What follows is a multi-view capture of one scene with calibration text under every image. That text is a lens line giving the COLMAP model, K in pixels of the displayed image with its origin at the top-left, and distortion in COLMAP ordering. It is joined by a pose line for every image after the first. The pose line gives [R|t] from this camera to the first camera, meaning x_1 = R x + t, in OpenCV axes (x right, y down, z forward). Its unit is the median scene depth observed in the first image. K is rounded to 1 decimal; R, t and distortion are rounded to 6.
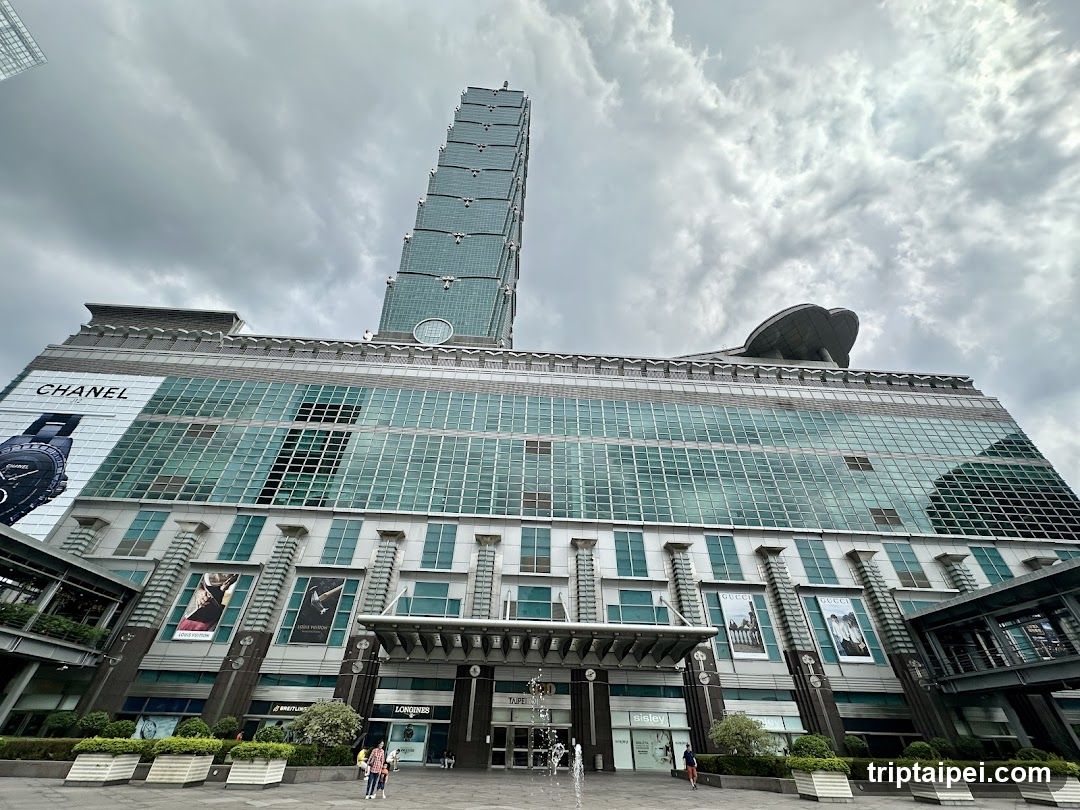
lens RADIAL K [[431.6, 0, 540.1], [0, 431.6, 406.8], [0, 0, 1]] dist [-0.000386, 0.000190]
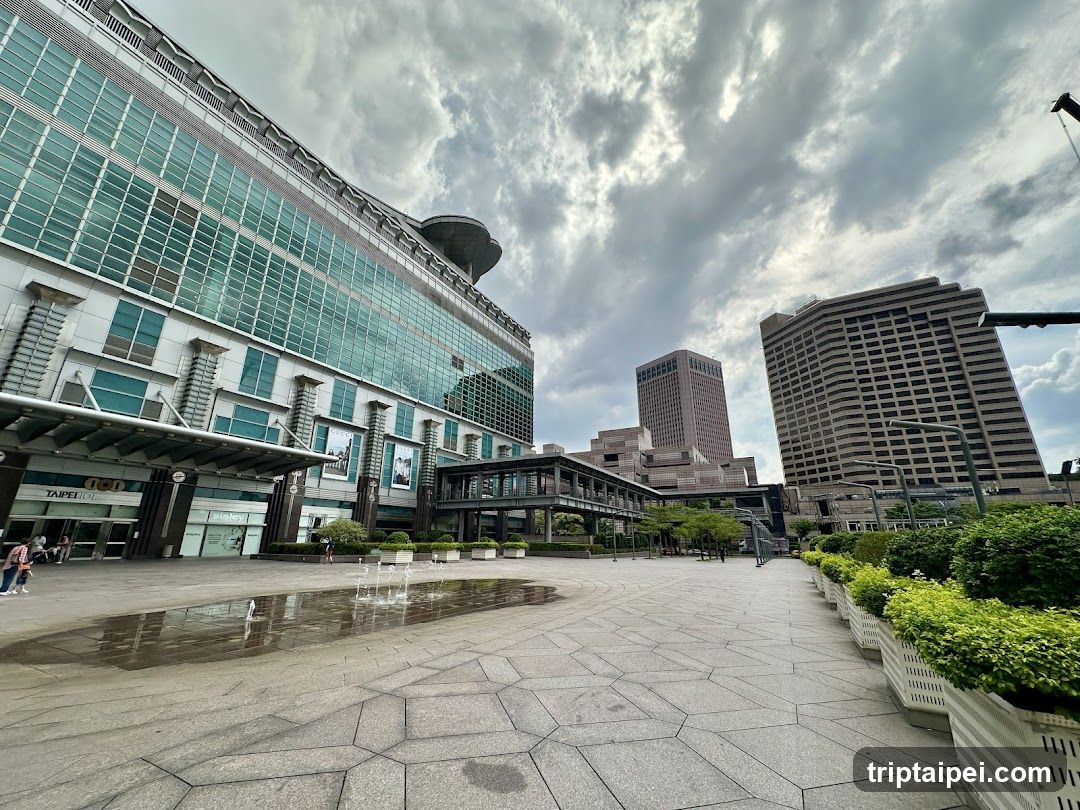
lens RADIAL K [[431.6, 0, 541.3], [0, 431.6, 405.8], [0, 0, 1]] dist [-0.000386, 0.000190]
pose [[0.526532, 0.239333, 0.815772, -0.222359], [-0.521798, 0.848534, 0.087845, -0.011521], [-0.671186, -0.471921, 0.571664, -0.007230]]
